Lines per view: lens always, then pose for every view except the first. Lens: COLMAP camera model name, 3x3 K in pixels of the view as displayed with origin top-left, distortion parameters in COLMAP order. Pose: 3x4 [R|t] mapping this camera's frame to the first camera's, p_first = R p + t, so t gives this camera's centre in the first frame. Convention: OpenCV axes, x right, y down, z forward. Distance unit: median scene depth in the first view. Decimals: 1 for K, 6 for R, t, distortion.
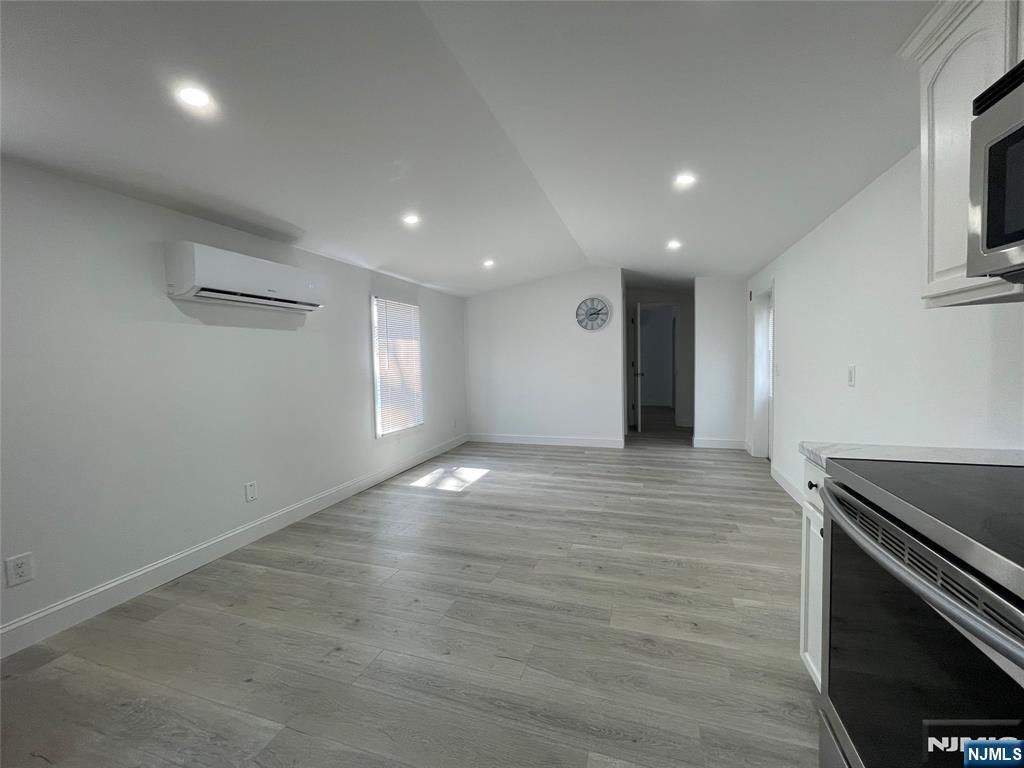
lens RADIAL K [[413.4, 0, 513.3], [0, 413.4, 383.0], [0, 0, 1]] dist [0.000008, -0.000250]
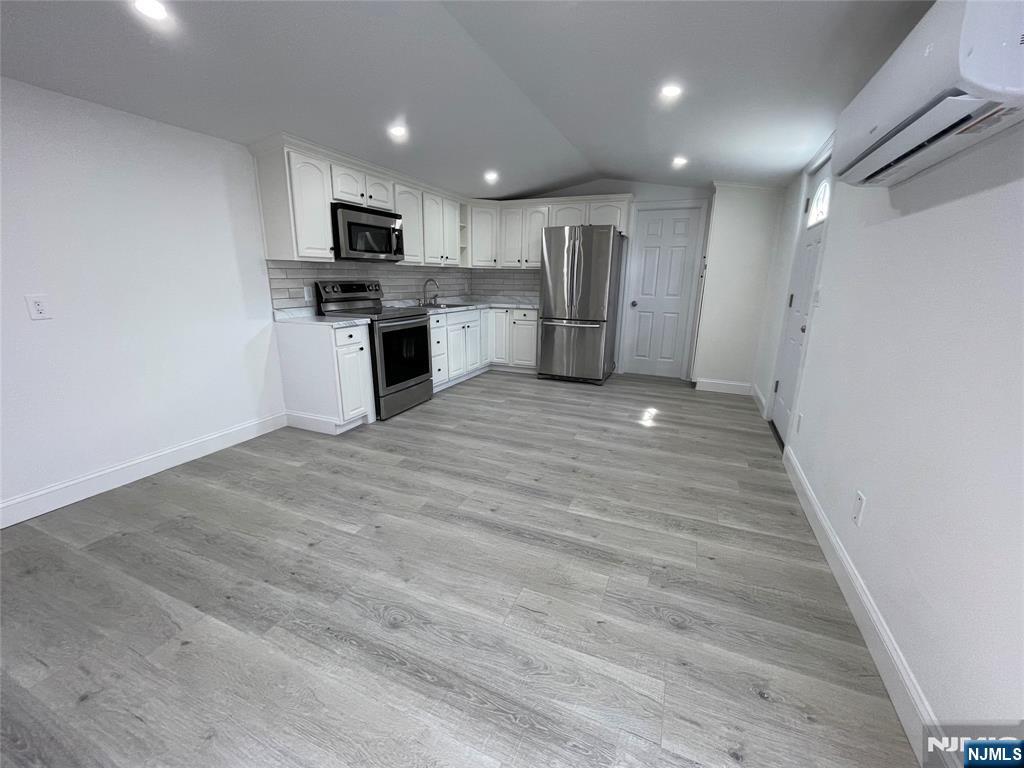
lens RADIAL K [[413.4, 0, 513.3], [0, 413.4, 383.0], [0, 0, 1]] dist [0.000008, -0.000250]
pose [[-0.996373, -0.007955, 0.084723, -0.247909], [0.017784, 0.954170, 0.298735, -0.111972], [-0.083216, 0.299158, -0.950568, 1.940666]]
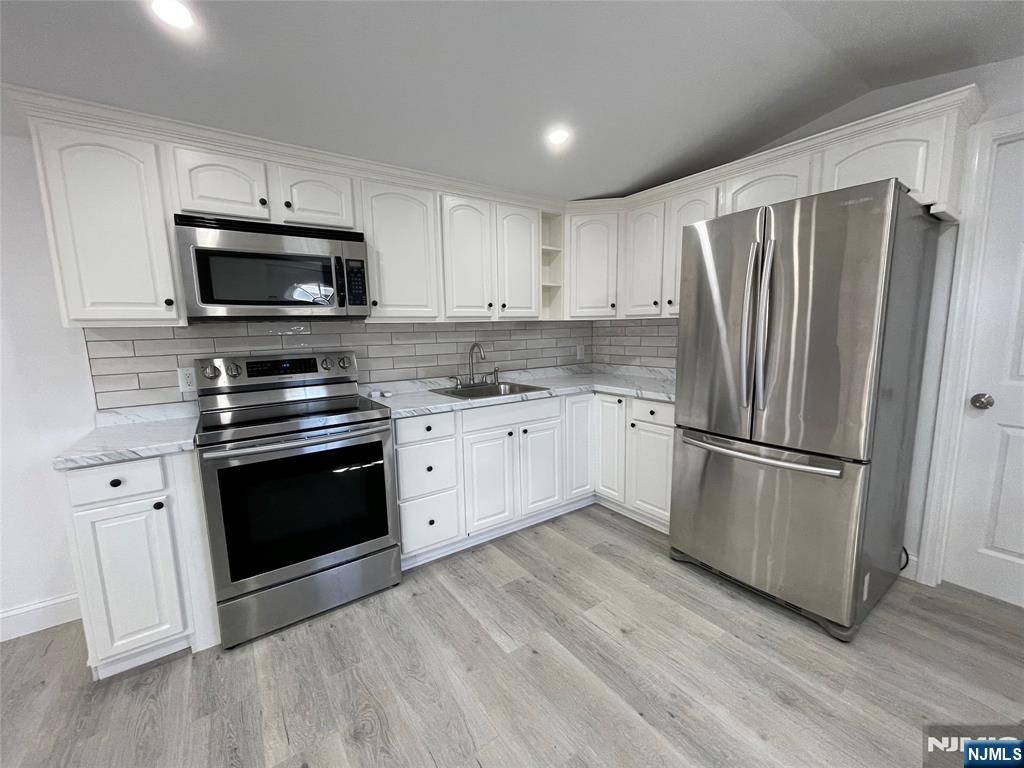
lens RADIAL K [[413.4, 0, 513.3], [0, 413.4, 383.0], [0, 0, 1]] dist [0.000008, -0.000250]
pose [[-0.804684, -0.033030, 0.592784, -0.464854], [0.075885, 0.984540, 0.157870, -0.063104], [-0.588834, 0.172019, -0.789737, 0.708250]]
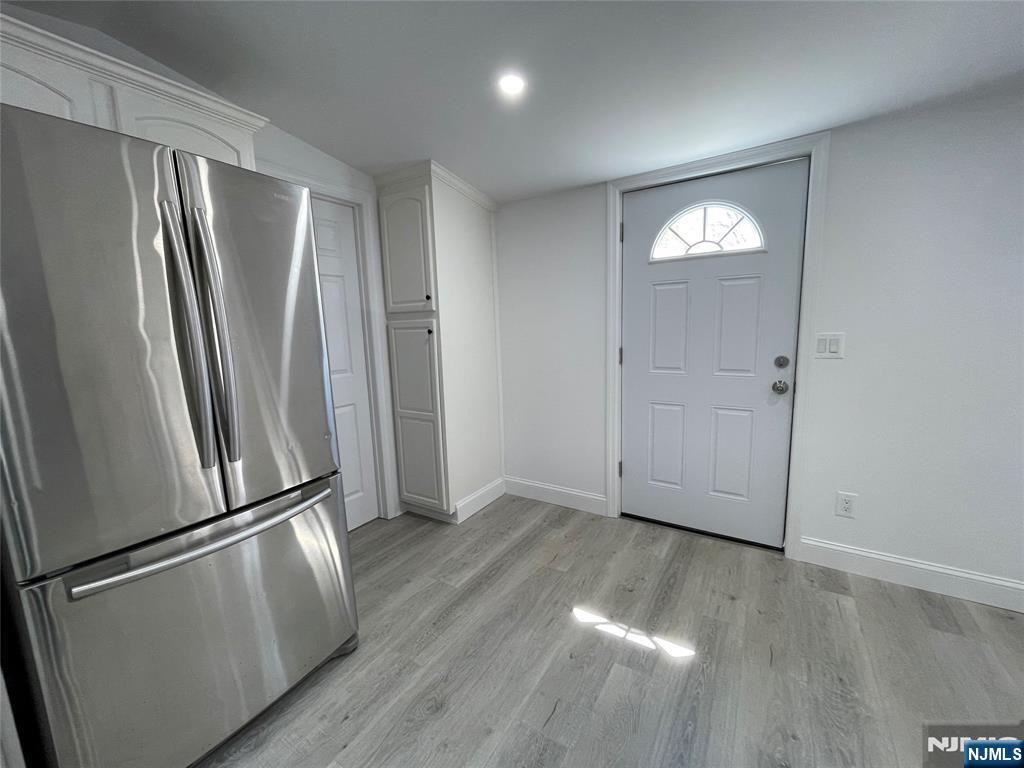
lens RADIAL K [[413.4, 0, 513.3], [0, 413.4, 383.0], [0, 0, 1]] dist [0.000008, -0.000250]
pose [[-0.234309, 0.173570, -0.956542, 0.042009], [-0.016492, 0.983081, 0.182426, -0.057405], [0.972022, 0.058519, -0.227482, 0.278349]]
